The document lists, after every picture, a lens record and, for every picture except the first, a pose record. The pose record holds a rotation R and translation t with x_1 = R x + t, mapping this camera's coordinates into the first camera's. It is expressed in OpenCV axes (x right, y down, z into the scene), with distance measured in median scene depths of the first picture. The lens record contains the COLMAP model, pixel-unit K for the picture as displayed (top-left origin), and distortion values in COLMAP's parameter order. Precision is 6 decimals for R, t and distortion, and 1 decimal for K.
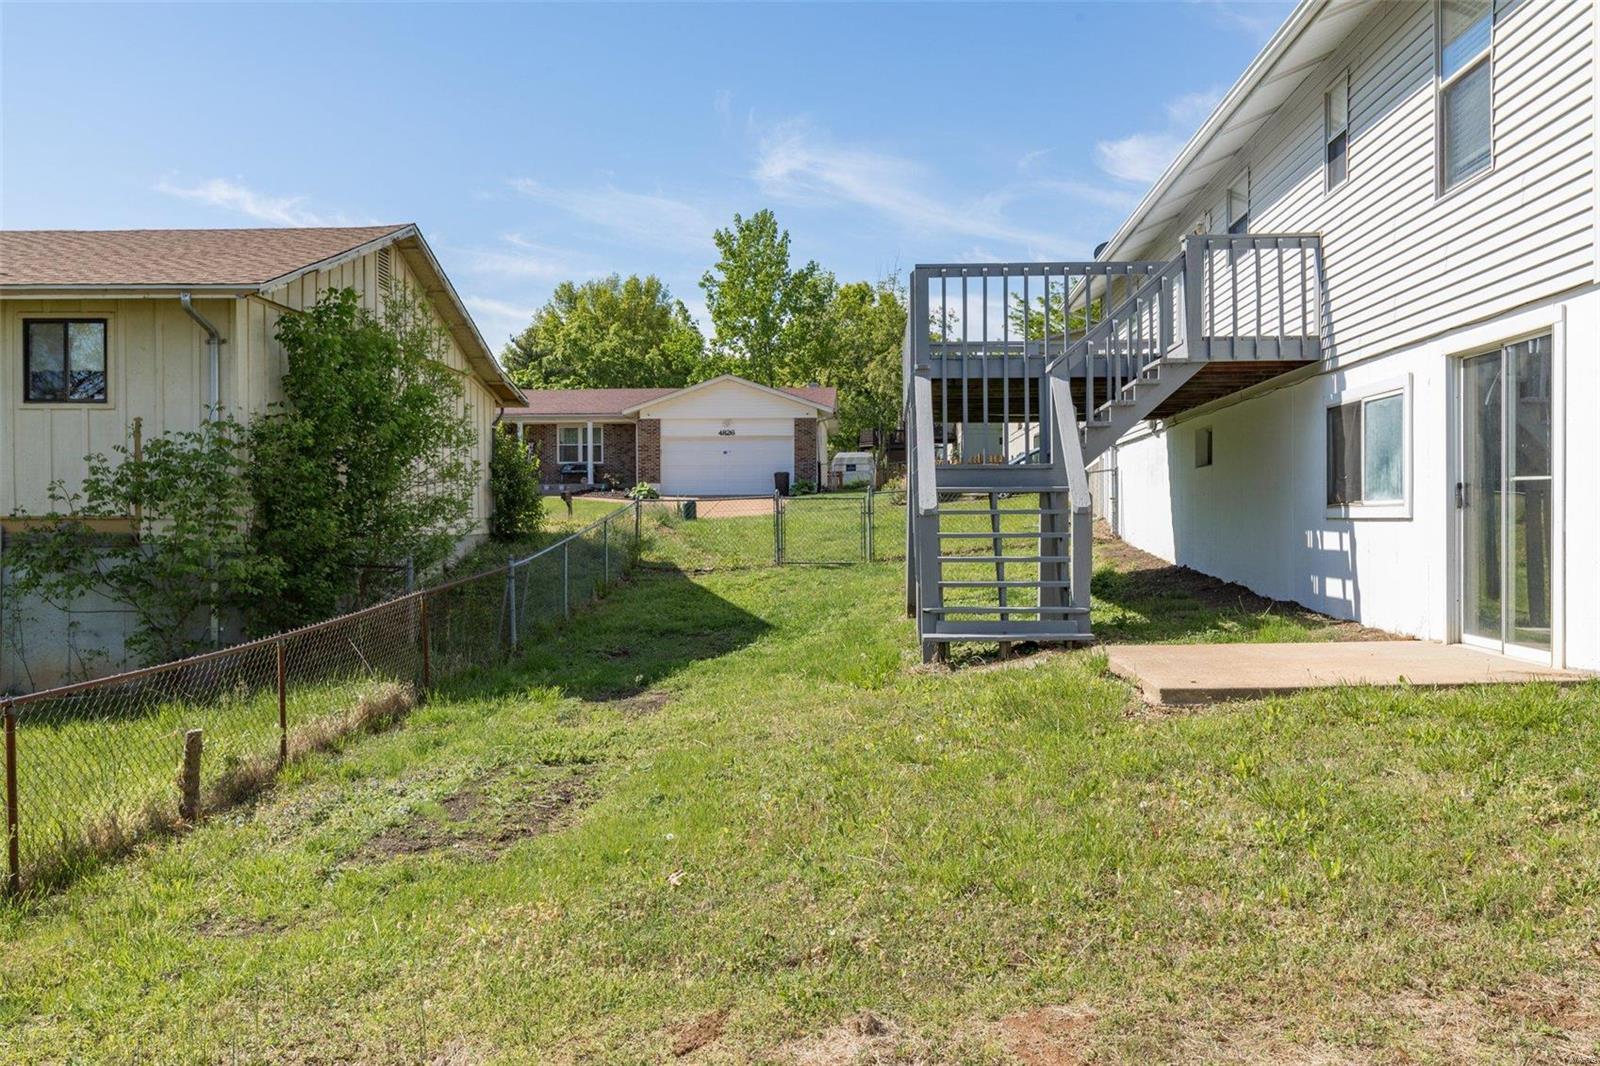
lens RADIAL K [[1416.4, 0, 800.2], [0, 1416.4, 534.3], [0, 0, 1]] dist [0.008123, 0.001193]
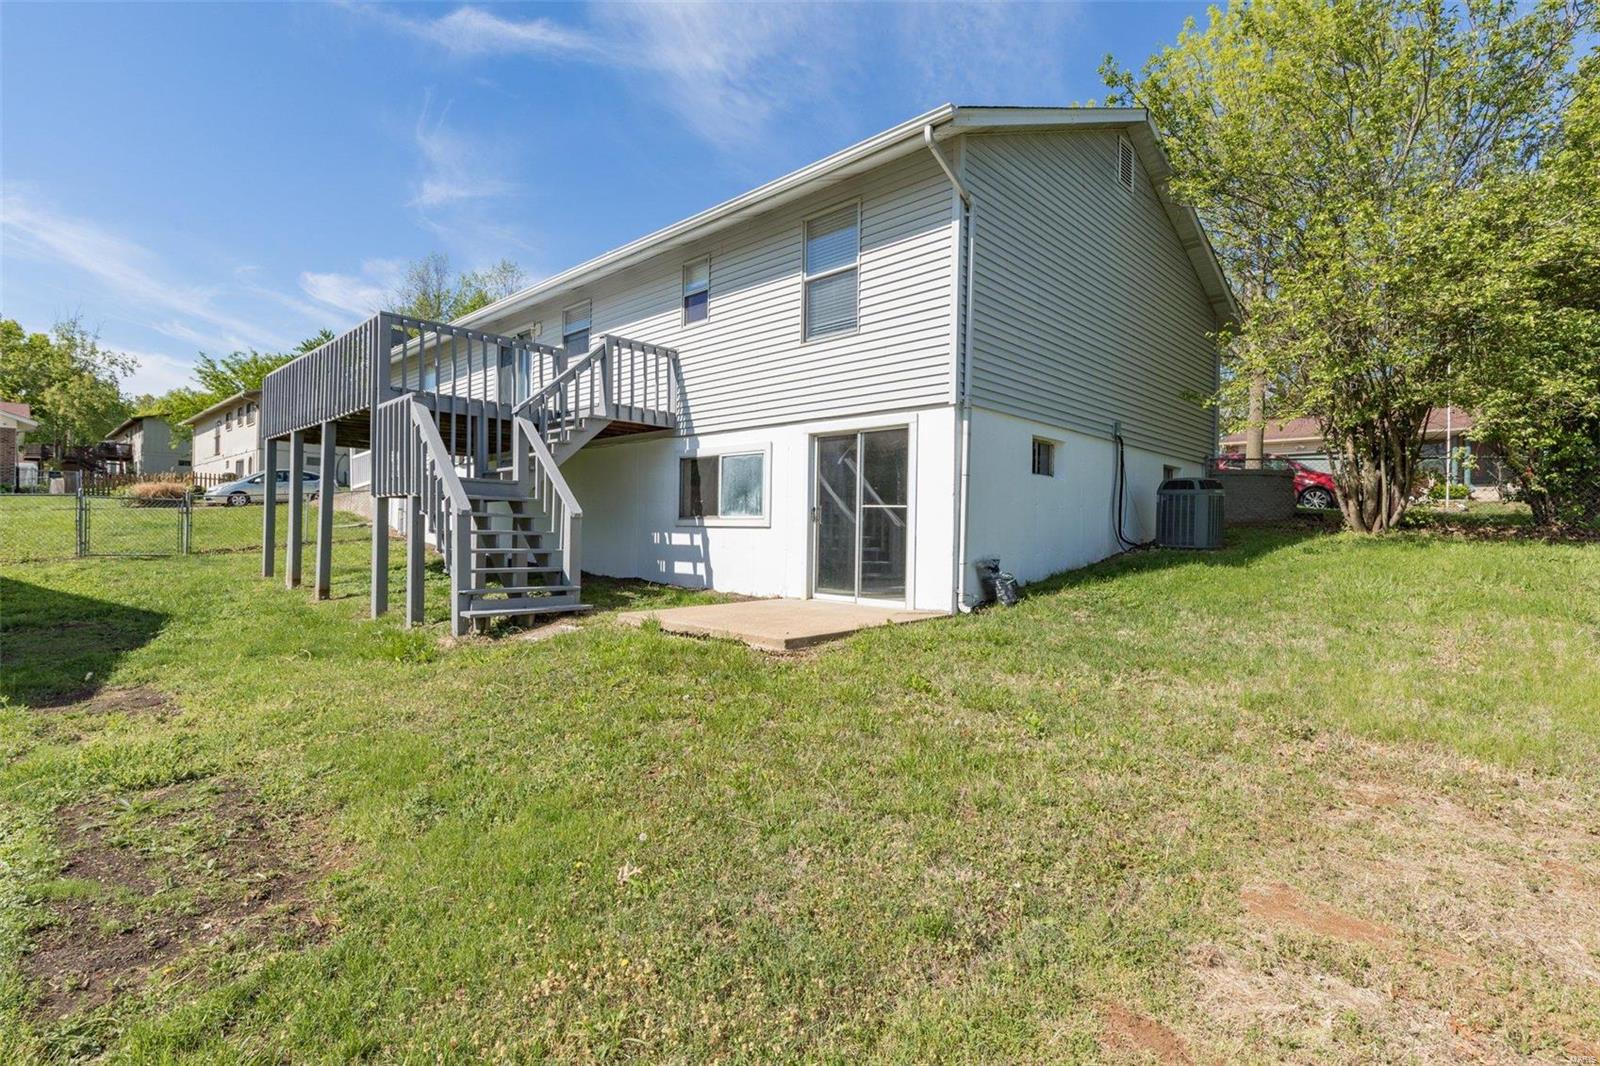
lens RADIAL K [[782.3, 0, 798.3], [0, 782.3, 537.5], [0, 0, 1]] dist [-0.000178, -0.000249]
pose [[0.632409, 0.011273, 0.774553, -0.247197], [-0.012437, 0.999913, -0.004398, 0.004811], [-0.774535, -0.006852, 0.632494, 0.331855]]
